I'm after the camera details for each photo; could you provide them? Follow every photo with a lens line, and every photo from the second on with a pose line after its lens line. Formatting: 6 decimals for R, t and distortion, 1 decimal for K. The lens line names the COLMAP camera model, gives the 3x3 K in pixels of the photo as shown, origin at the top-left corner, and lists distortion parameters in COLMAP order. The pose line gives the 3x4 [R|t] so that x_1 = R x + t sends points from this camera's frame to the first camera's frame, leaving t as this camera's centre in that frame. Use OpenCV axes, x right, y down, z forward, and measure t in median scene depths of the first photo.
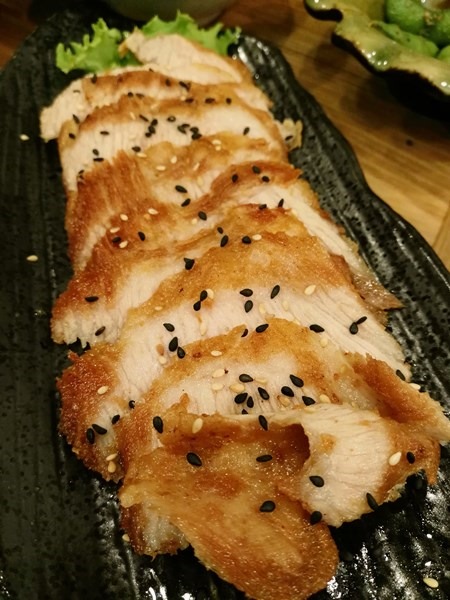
lens RADIAL K [[524.3, 0, 225.0], [0, 524.3, 300.0], [0, 0, 1]] dist [0.001043, -0.004078]
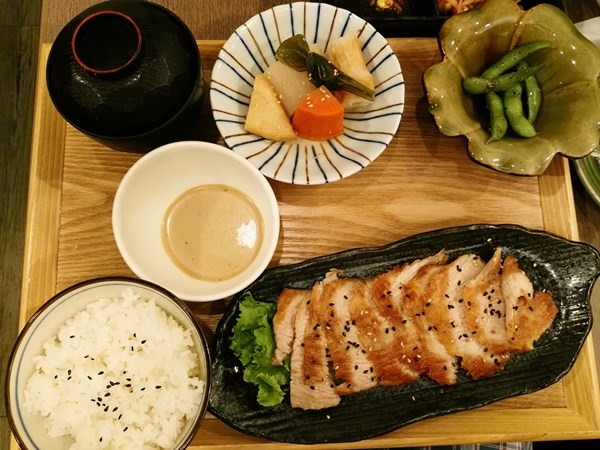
lens RADIAL K [[524.3, 0, 300.0], [0, 524.3, 225.0], [0, 0, 1]] dist [0.001043, -0.004078]
pose [[0.071801, -0.975113, 0.209759, -0.148179], [0.802392, 0.181388, 0.568565, -1.990455], [-0.592463, 0.127485, 0.795447, -0.655172]]
